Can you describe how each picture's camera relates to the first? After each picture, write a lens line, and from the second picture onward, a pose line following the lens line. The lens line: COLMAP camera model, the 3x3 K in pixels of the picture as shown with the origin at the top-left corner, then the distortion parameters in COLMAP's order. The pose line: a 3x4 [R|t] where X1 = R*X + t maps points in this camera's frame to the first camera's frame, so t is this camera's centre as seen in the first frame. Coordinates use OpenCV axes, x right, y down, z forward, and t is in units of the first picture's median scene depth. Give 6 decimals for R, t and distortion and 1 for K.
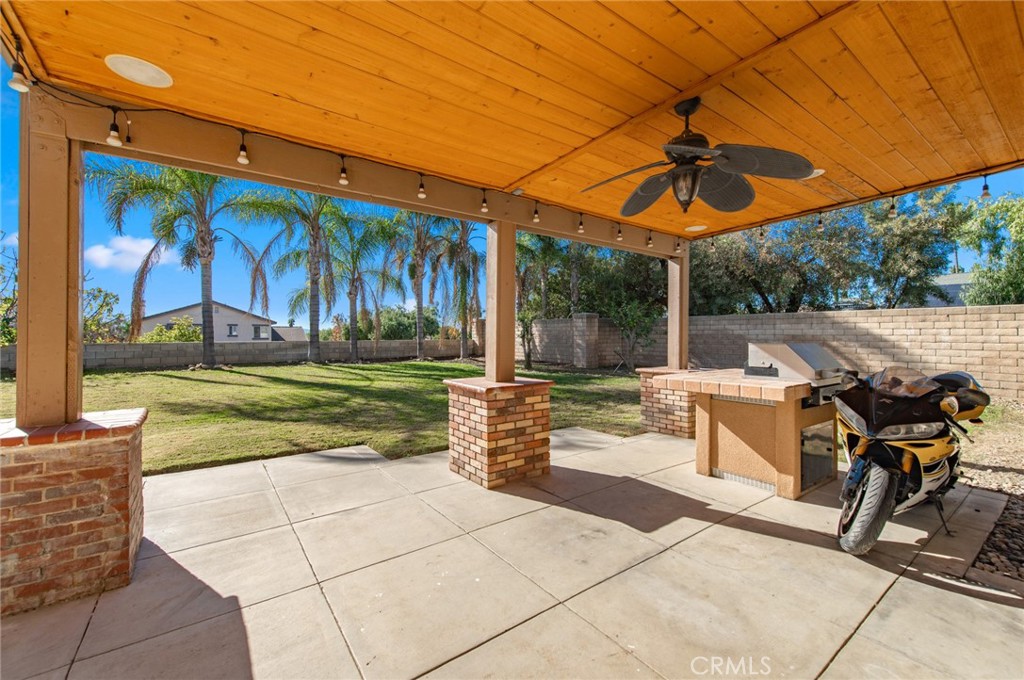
lens RADIAL K [[424.0, 0, 512.1], [0, 424.0, 336.6], [0, 0, 1]] dist [0.004035, 0.000124]
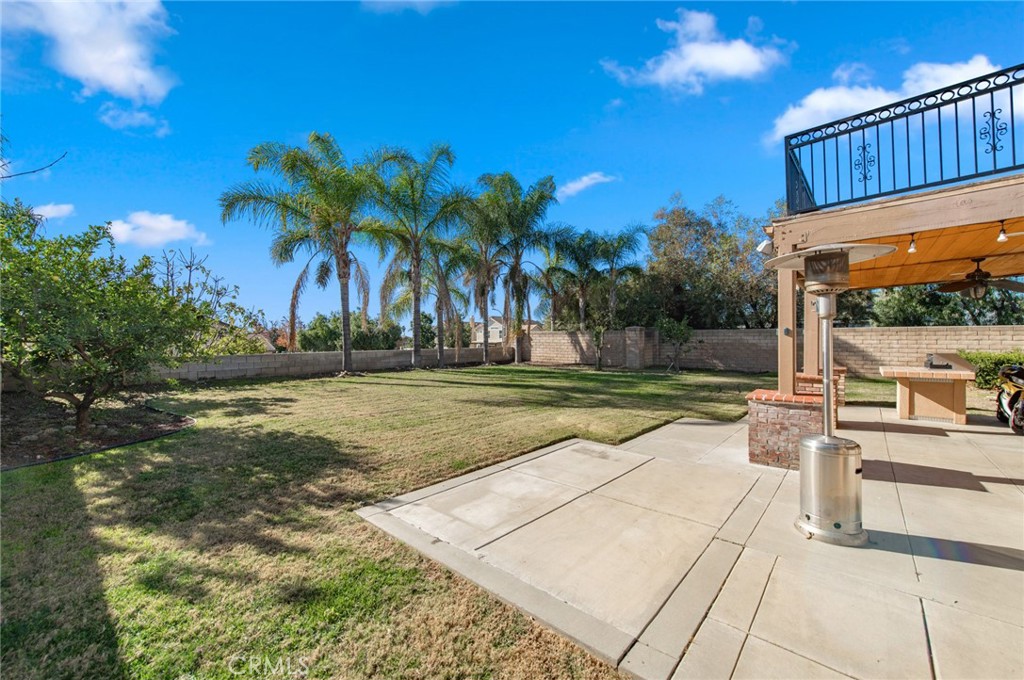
lens RADIAL K [[399.5, 0, 510.5], [0, 399.5, 336.1], [0, 0, 1]] dist [0.014299, -0.003804]
pose [[0.976701, -0.001520, 0.214601, -0.531796], [0.004332, 0.999911, -0.012634, -0.014612], [-0.214562, 0.013269, 0.976620, -0.138231]]
